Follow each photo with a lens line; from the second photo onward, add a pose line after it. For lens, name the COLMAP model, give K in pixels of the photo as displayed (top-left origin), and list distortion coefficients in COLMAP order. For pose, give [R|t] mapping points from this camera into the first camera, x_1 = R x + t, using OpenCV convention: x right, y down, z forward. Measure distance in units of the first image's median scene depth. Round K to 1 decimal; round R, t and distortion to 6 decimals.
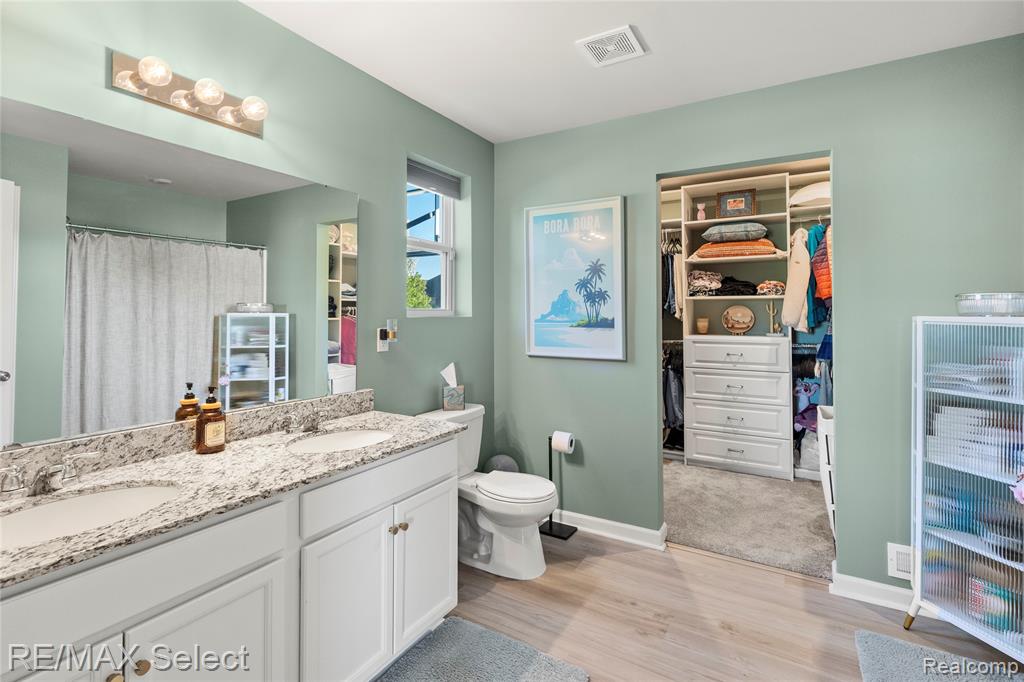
lens RADIAL K [[468.1, 0, 501.0], [0, 468.1, 314.3], [0, 0, 1]] dist [-0.013661, 0.004176]
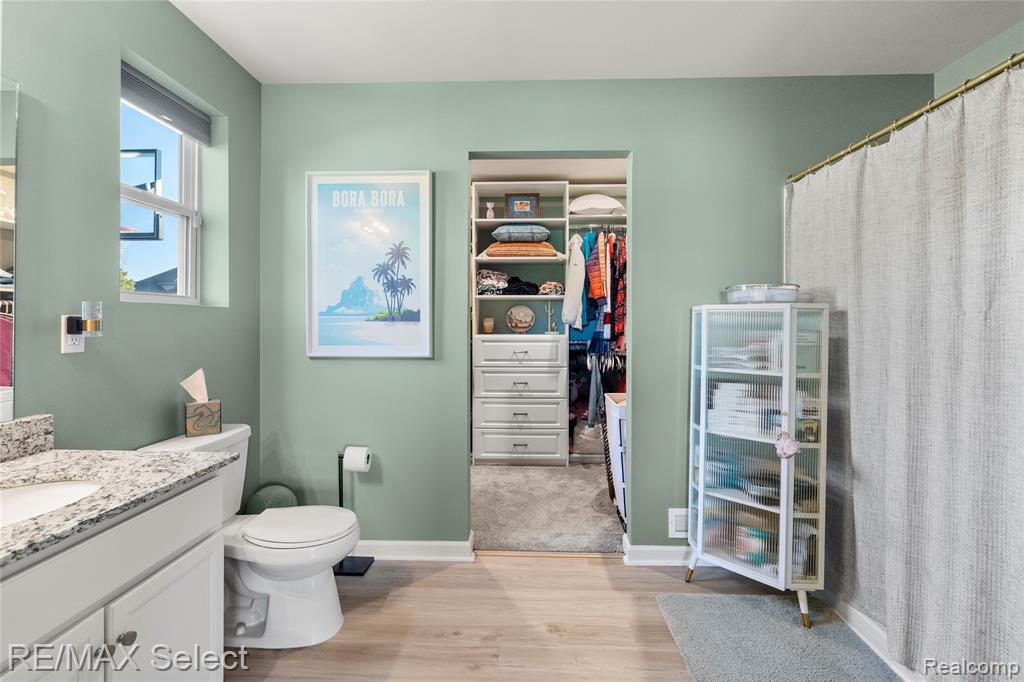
lens RADIAL K [[468.1, 0, 508.4], [0, 468.1, 327.6], [0, 0, 1]] dist [-0.013661, 0.004176]
pose [[0.868544, 0.001167, 0.495611, -0.050255], [-0.005467, 0.999959, 0.007226, 0.034766], [-0.495583, -0.008985, 0.868514, 0.160838]]
